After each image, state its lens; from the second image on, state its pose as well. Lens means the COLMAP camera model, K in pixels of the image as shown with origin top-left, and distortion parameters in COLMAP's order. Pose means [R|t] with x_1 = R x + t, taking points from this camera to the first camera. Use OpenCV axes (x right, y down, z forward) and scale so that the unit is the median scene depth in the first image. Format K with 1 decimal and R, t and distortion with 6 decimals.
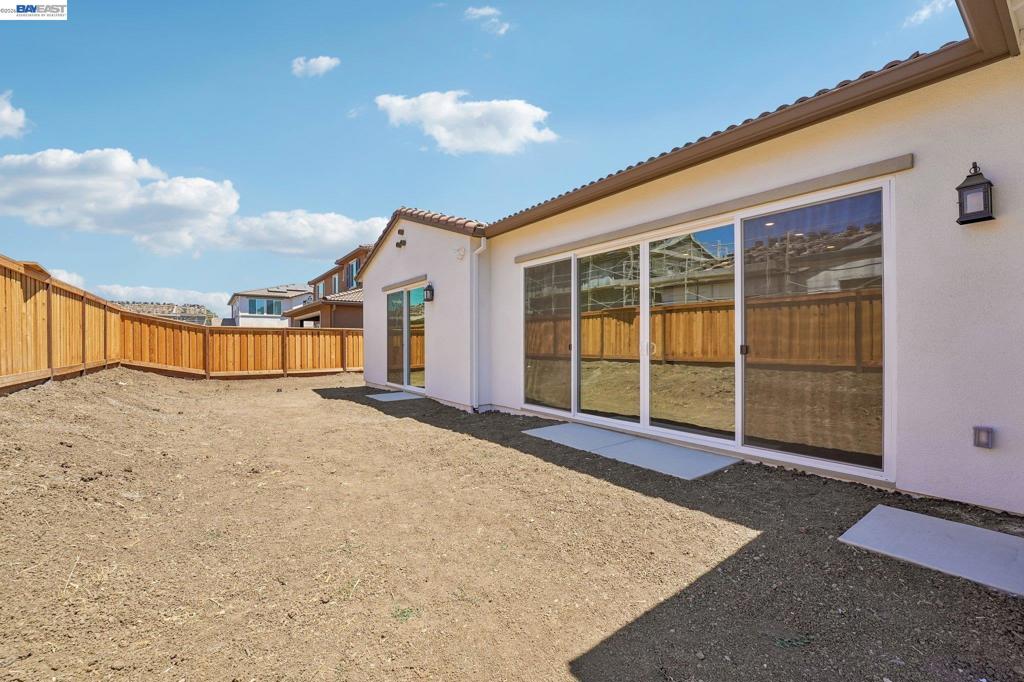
lens RADIAL K [[417.3, 0, 510.2], [0, 417.3, 338.2], [0, 0, 1]] dist [-0.025881, 0.001844]
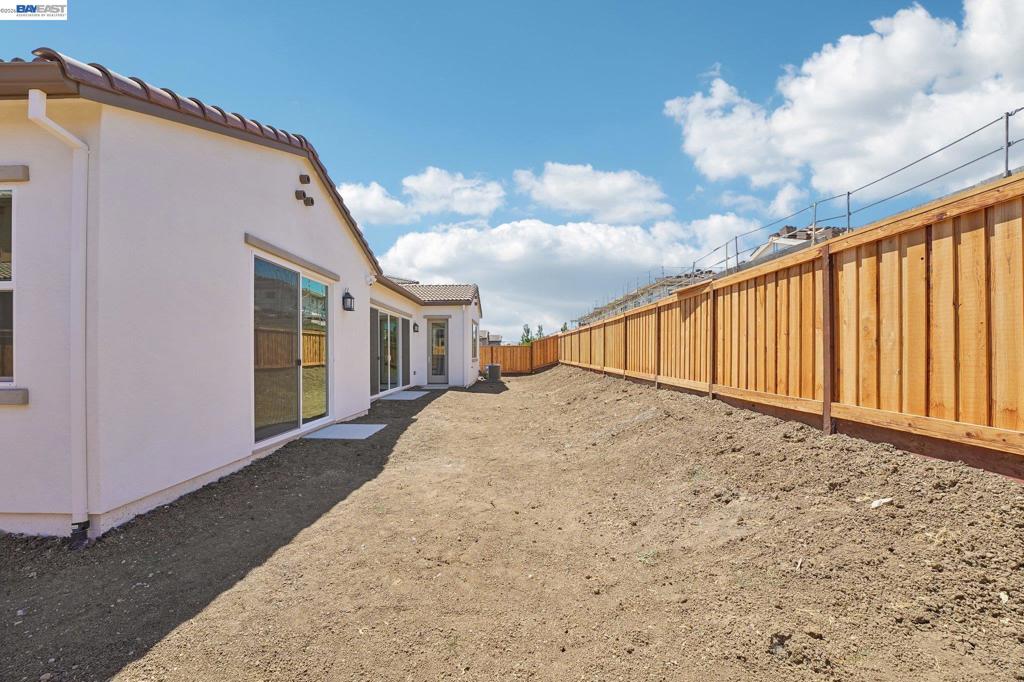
lens RADIAL K [[417.3, 0, 513.6], [0, 417.3, 343.4], [0, 0, 1]] dist [-0.025881, 0.001844]
pose [[-0.817058, 0.008716, 0.576490, -0.738480], [0.001087, 0.999907, -0.013576, -0.007193], [-0.576555, -0.010466, -0.816992, 1.320593]]
